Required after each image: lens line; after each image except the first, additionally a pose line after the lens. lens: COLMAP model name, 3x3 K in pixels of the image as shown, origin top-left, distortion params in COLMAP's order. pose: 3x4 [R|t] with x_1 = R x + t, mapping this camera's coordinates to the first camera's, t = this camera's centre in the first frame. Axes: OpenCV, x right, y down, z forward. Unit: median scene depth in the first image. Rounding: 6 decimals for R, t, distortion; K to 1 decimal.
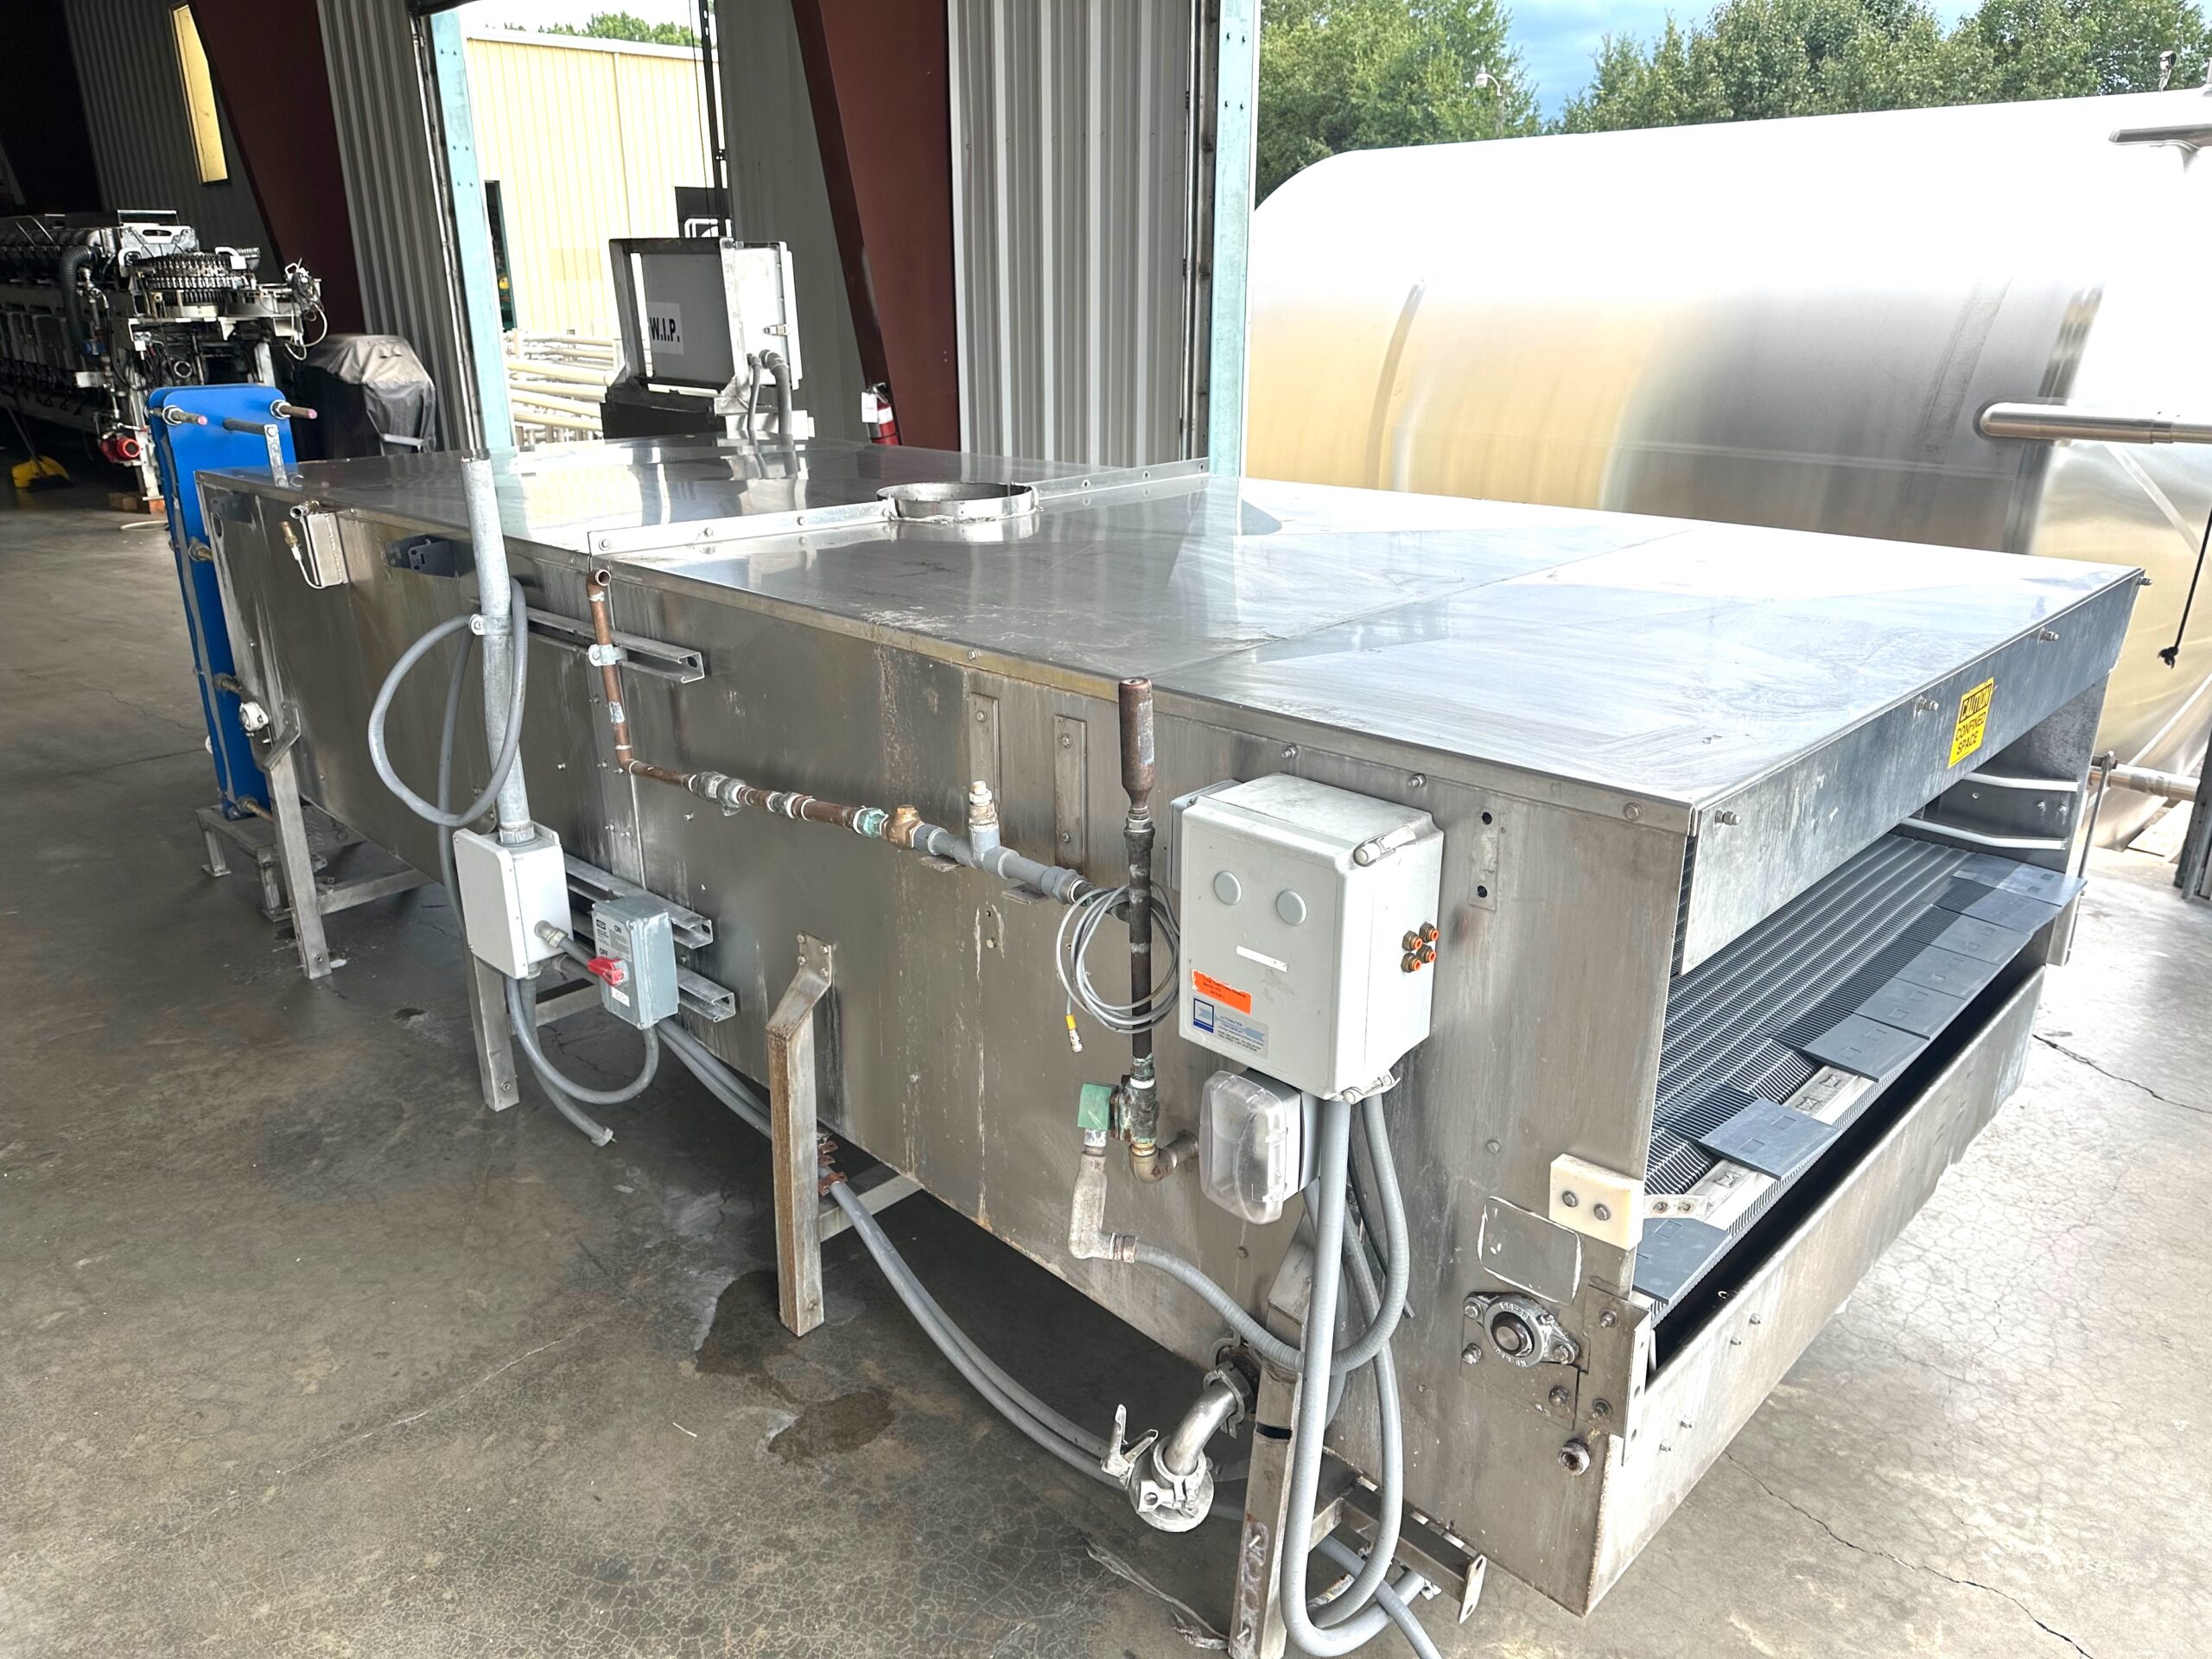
lens RADIAL K [[1571.6, 0, 1101.9], [0, 1571.6, 831.5], [0, 0, 1]] dist [0.031971, -0.051869]
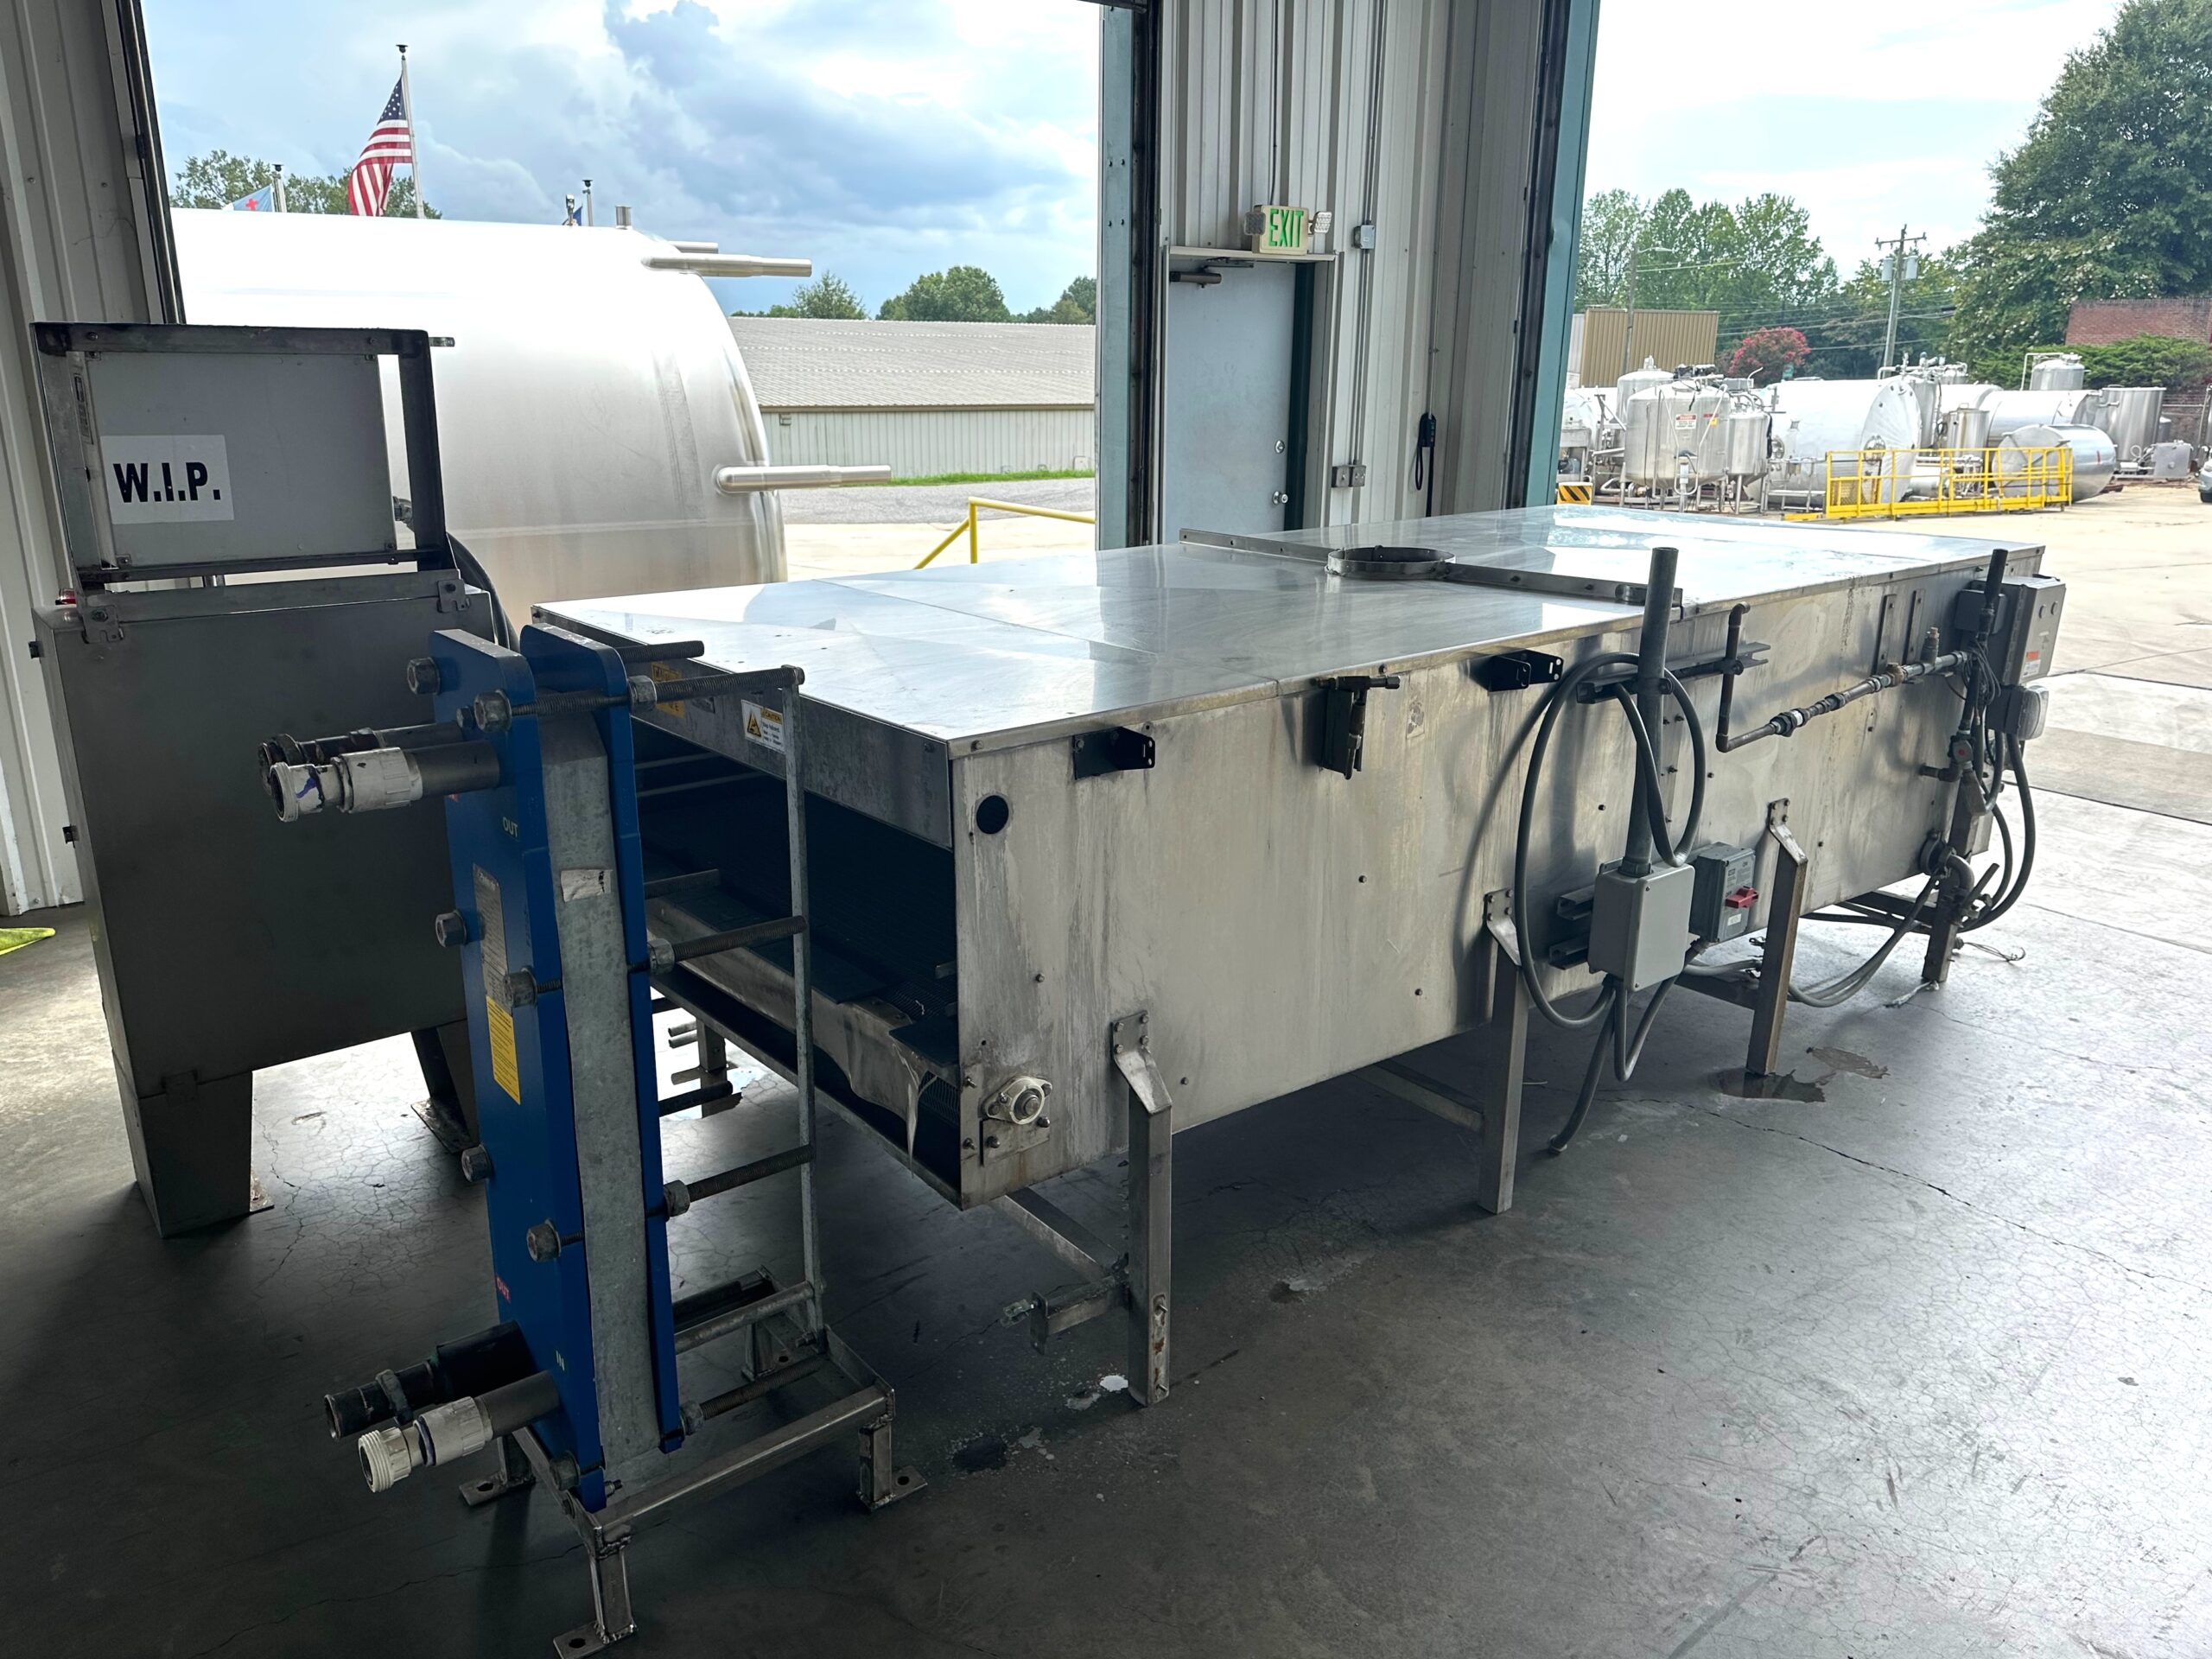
lens RADIAL K [[1571.6, 0, 1100.0], [0, 1571.6, 825.8], [0, 0, 1]] dist [0.031971, -0.051869]
pose [[0.111080, -0.282487, 0.952818, -0.803569], [0.339983, 0.911705, 0.230662, -0.220748], [-0.933848, 0.298320, 0.197313, 0.608818]]
